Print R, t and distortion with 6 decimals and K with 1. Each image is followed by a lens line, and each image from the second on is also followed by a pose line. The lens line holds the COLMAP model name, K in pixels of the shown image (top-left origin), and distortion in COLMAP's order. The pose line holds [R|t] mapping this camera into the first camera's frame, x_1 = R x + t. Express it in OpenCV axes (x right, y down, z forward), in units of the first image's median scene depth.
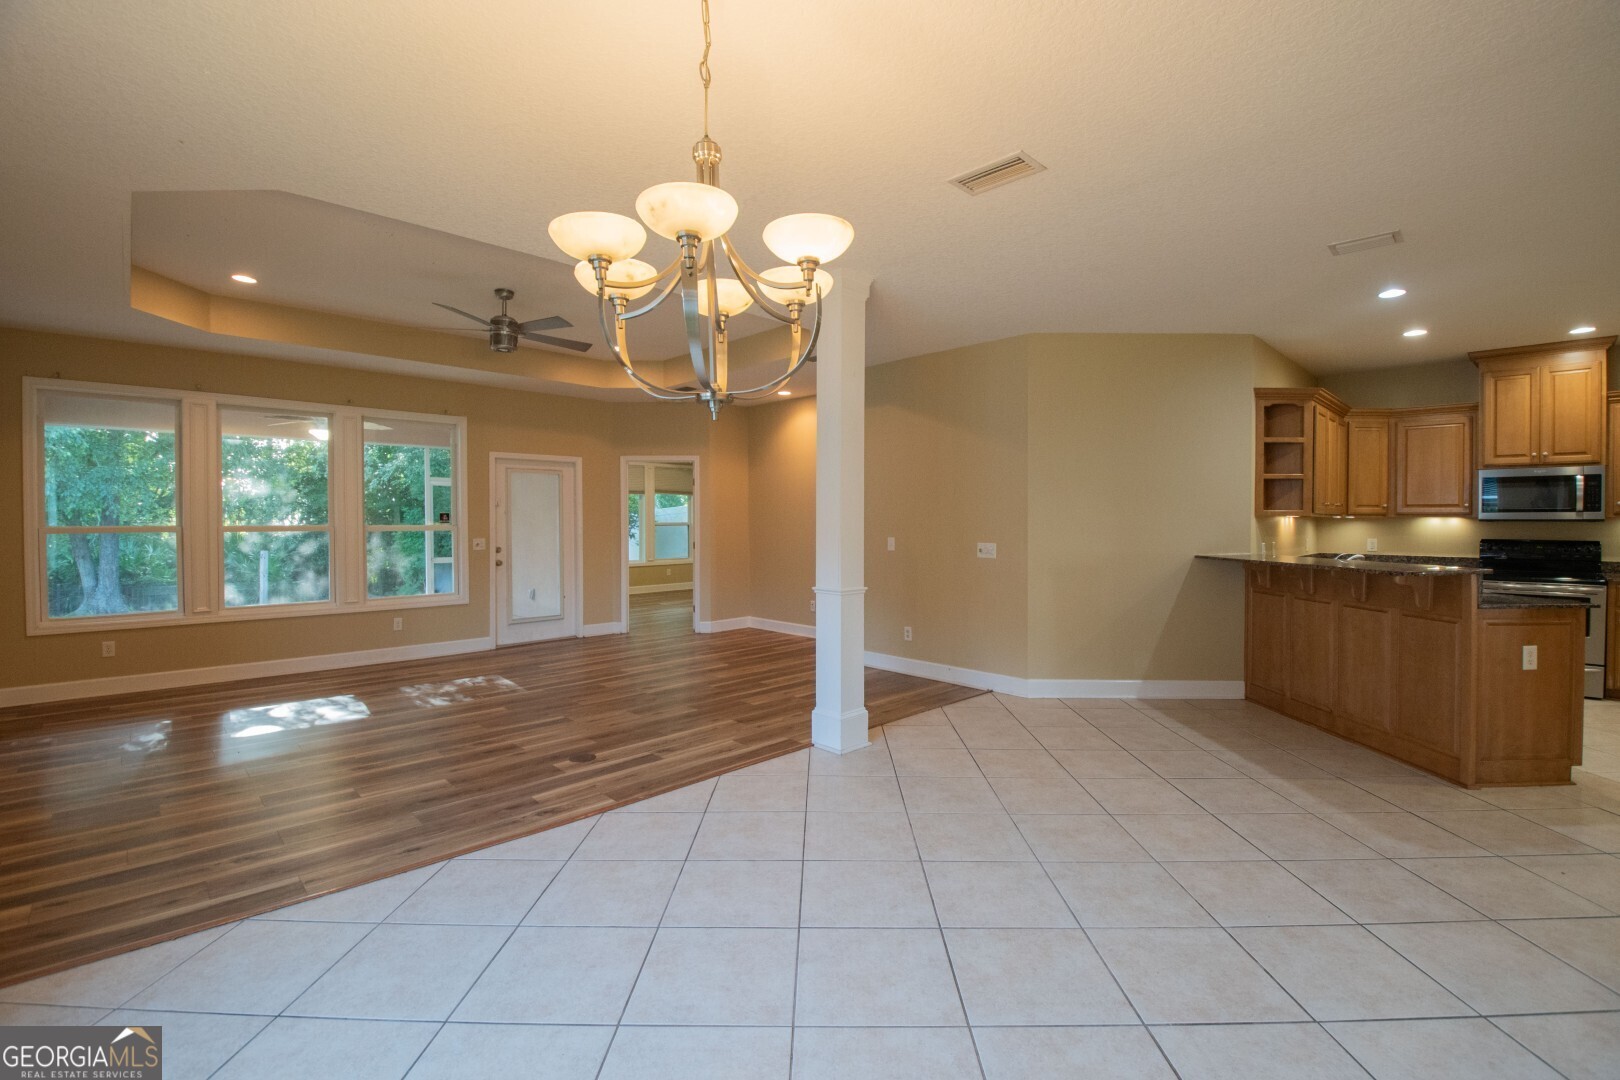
lens RADIAL K [[713.9, 0, 820.6], [0, 713.9, 531.8], [0, 0, 1]] dist [-0.010676, -0.008202]
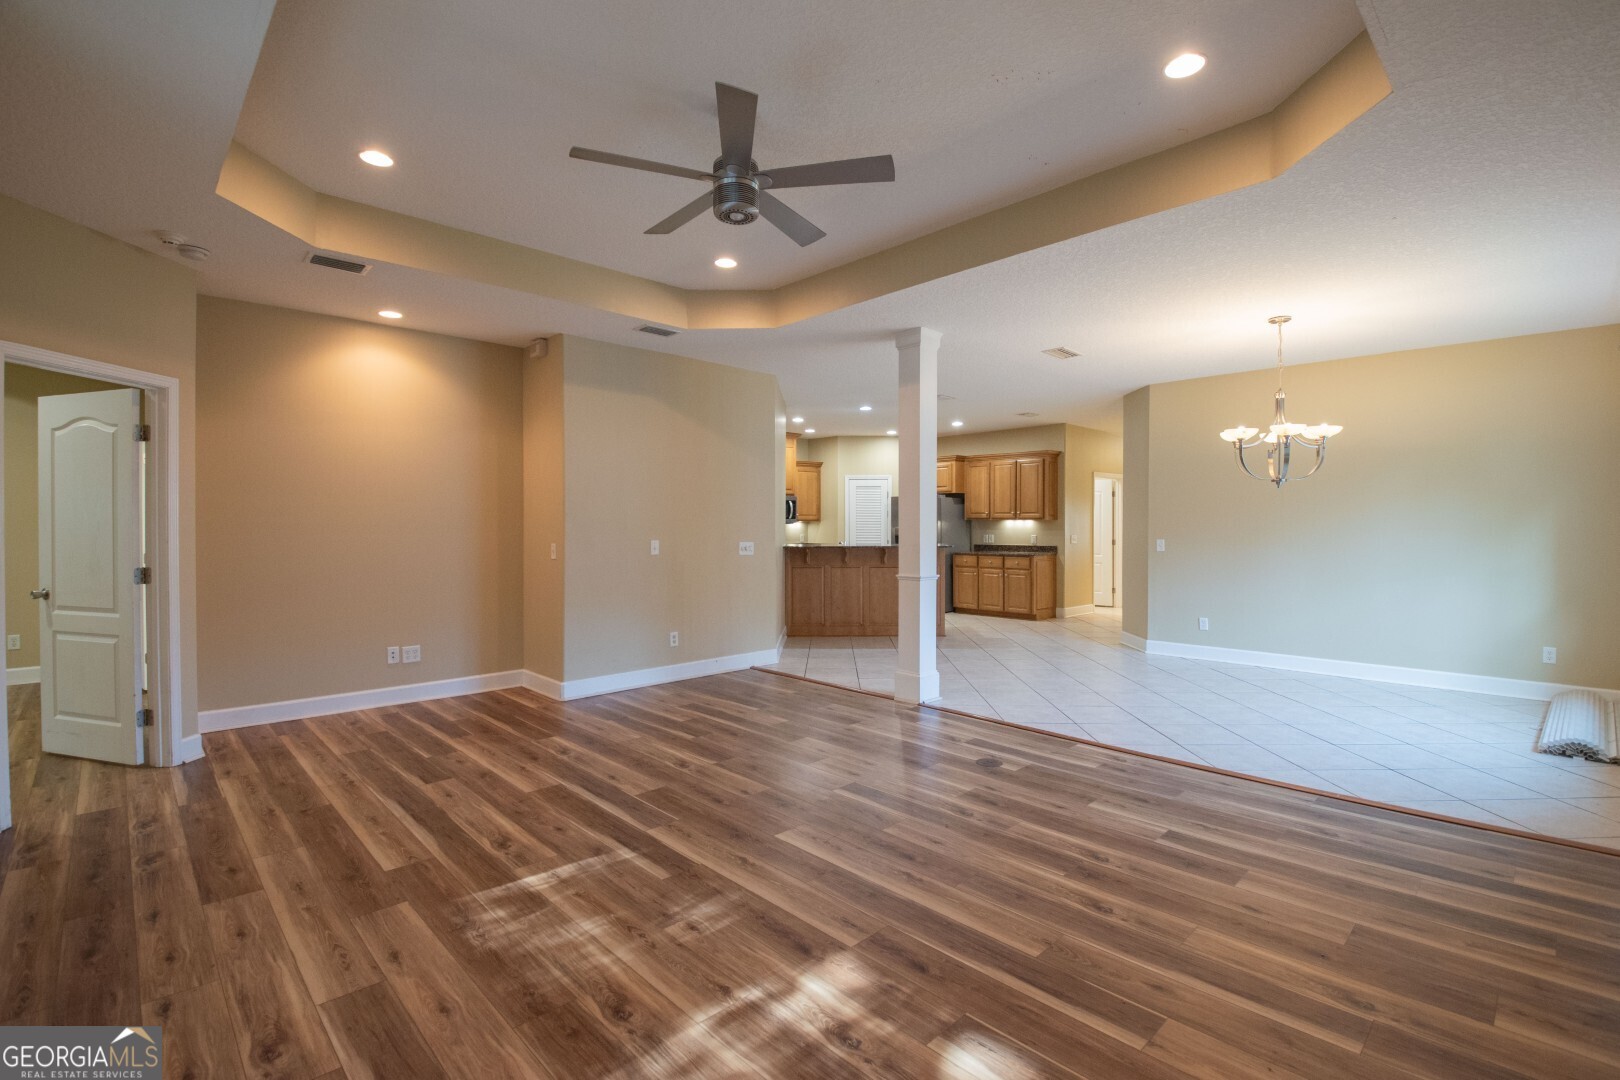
lens RADIAL K [[734.8, 0, 810.0], [0, 734.8, 531.3], [0, 0, 1]] dist [0.037695, -0.036110]
pose [[0.014926, -0.010067, 0.999838, -1.009187], [0.011881, 0.999881, 0.009890, -0.013886], [-0.999818, 0.011731, 0.015044, 0.908809]]
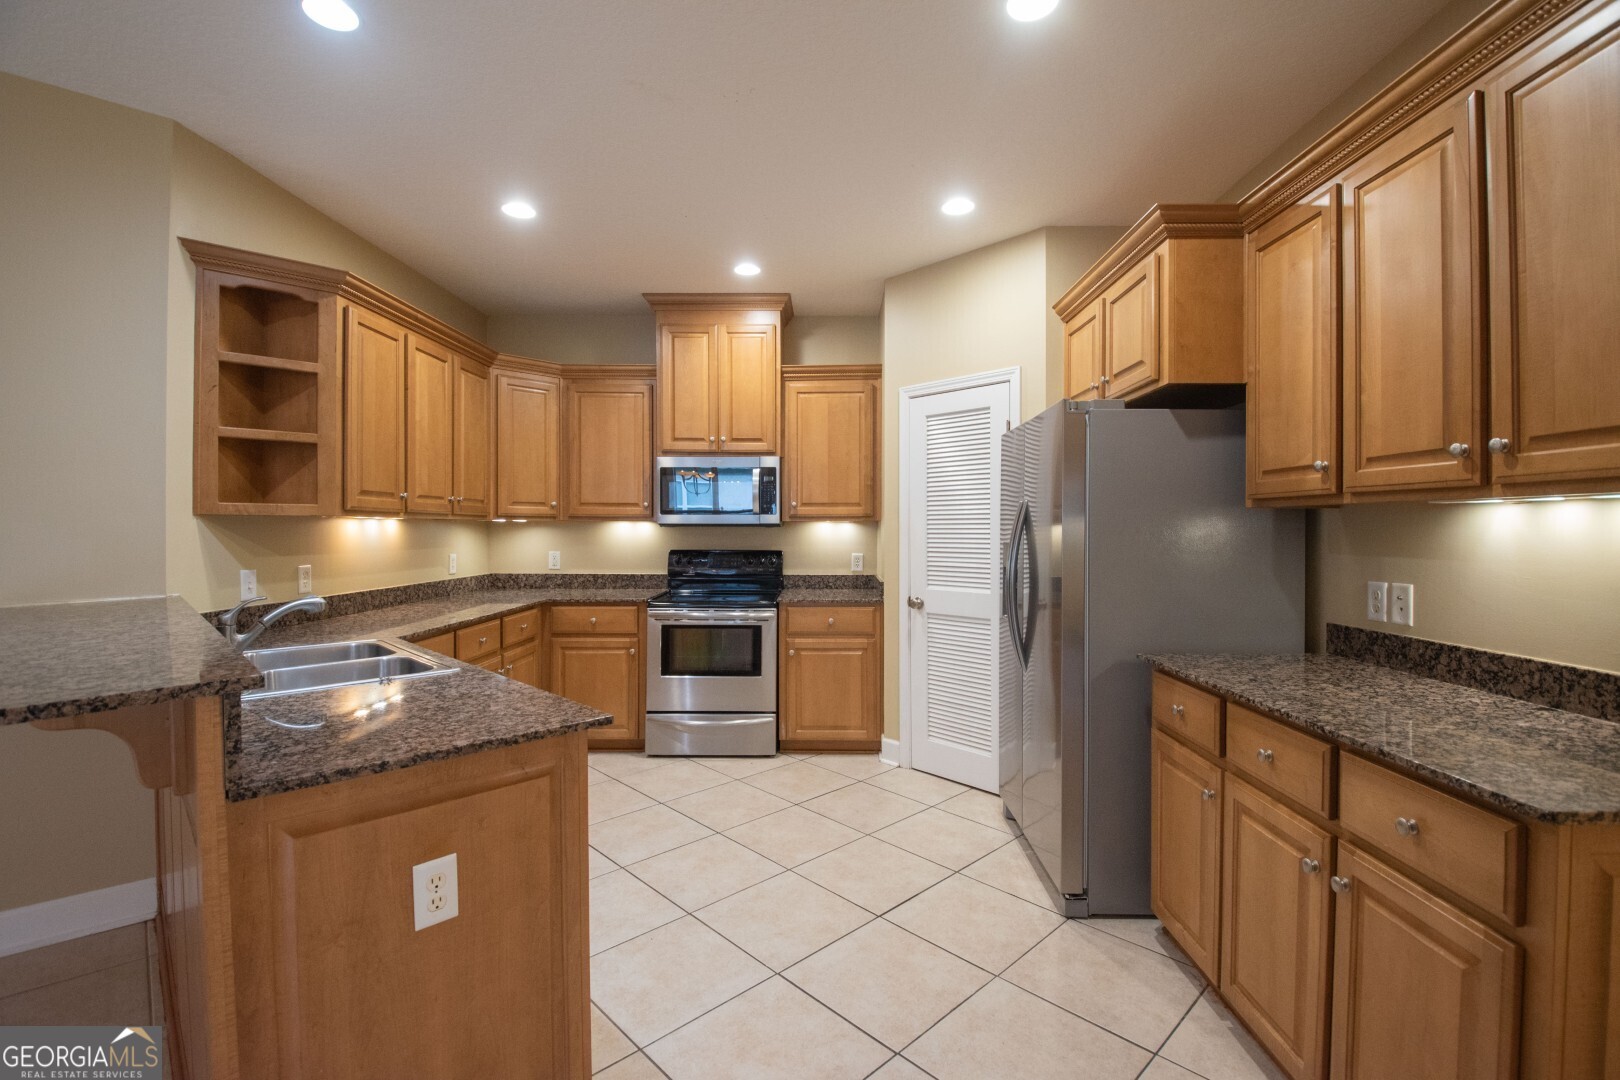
lens RADIAL K [[734.8, 0, 810.0], [0, 734.8, 531.3], [0, 0, 1]] dist [0.037695, -0.036110]
pose [[0.717663, -0.003281, 0.696383, 0.564596], [0.007902, 0.999963, -0.003432, -0.006383], [-0.696346, 0.007966, 0.717663, 0.366907]]
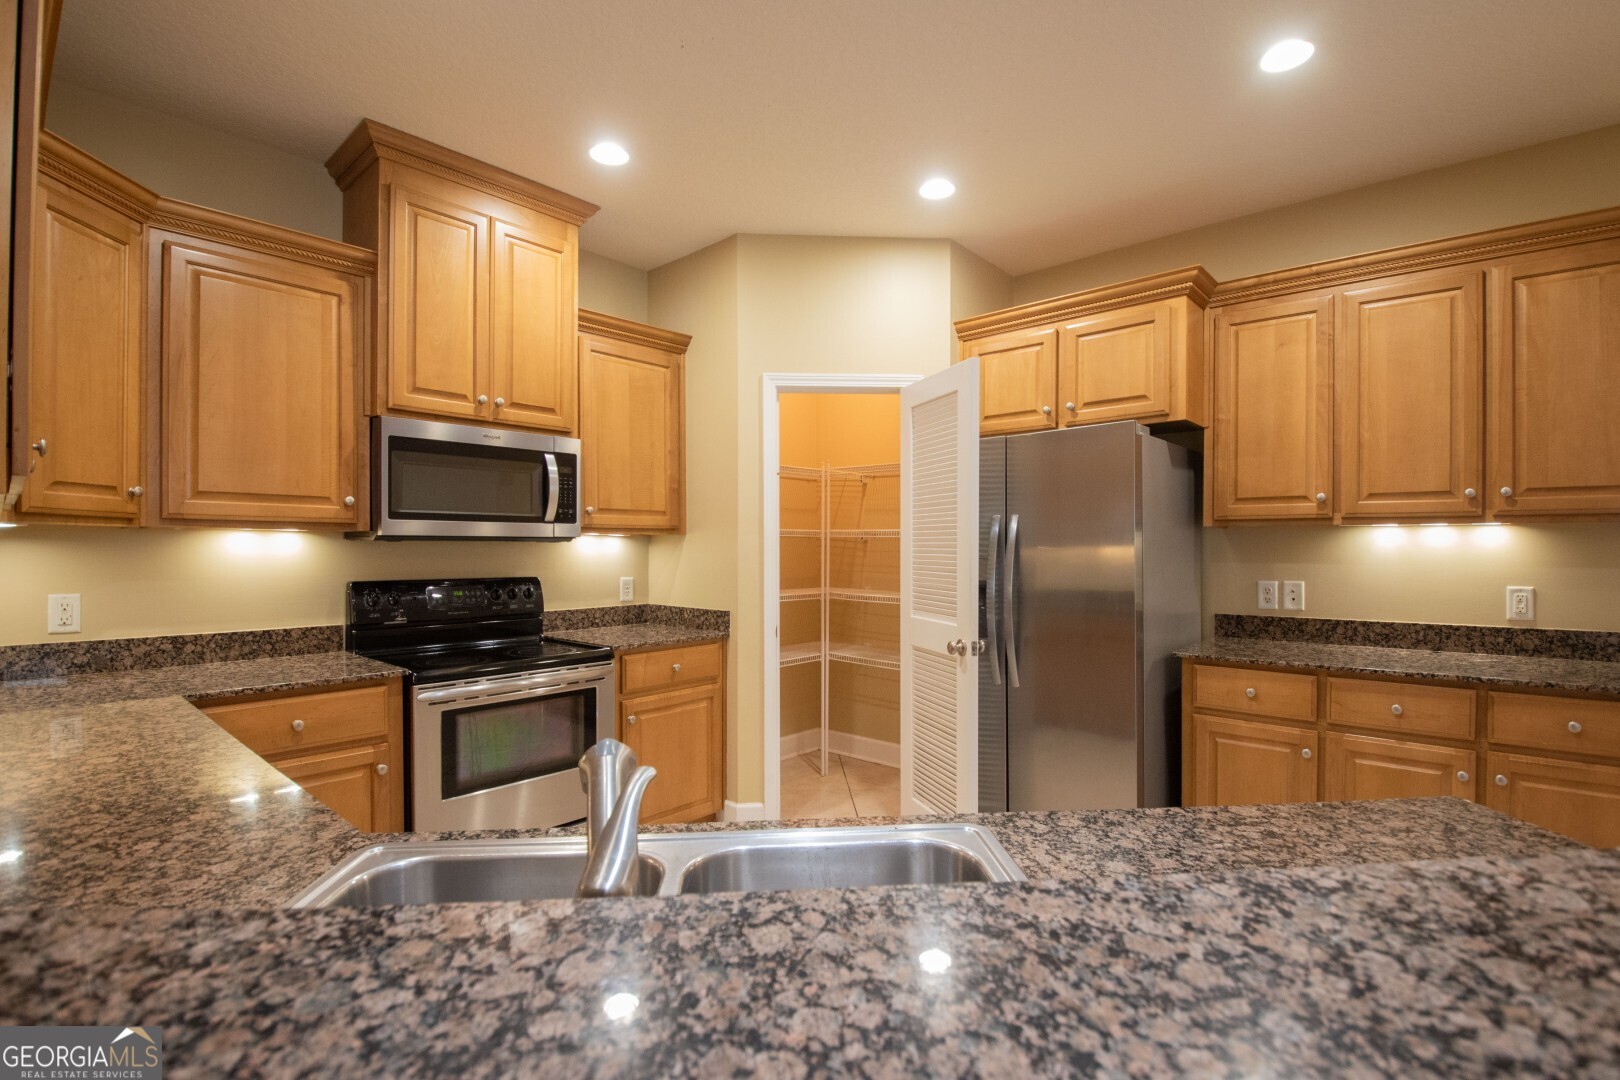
lens RADIAL K [[744.9, 0, 838.7], [0, 744.9, 553.9], [0, 0, 1]] dist [0.014395, -0.037993]
pose [[-0.082896, -0.011142, 0.996496, 0.525644], [0.012311, 0.999850, 0.012203, -0.009719], [-0.996482, 0.013280, -0.082746, 0.827447]]
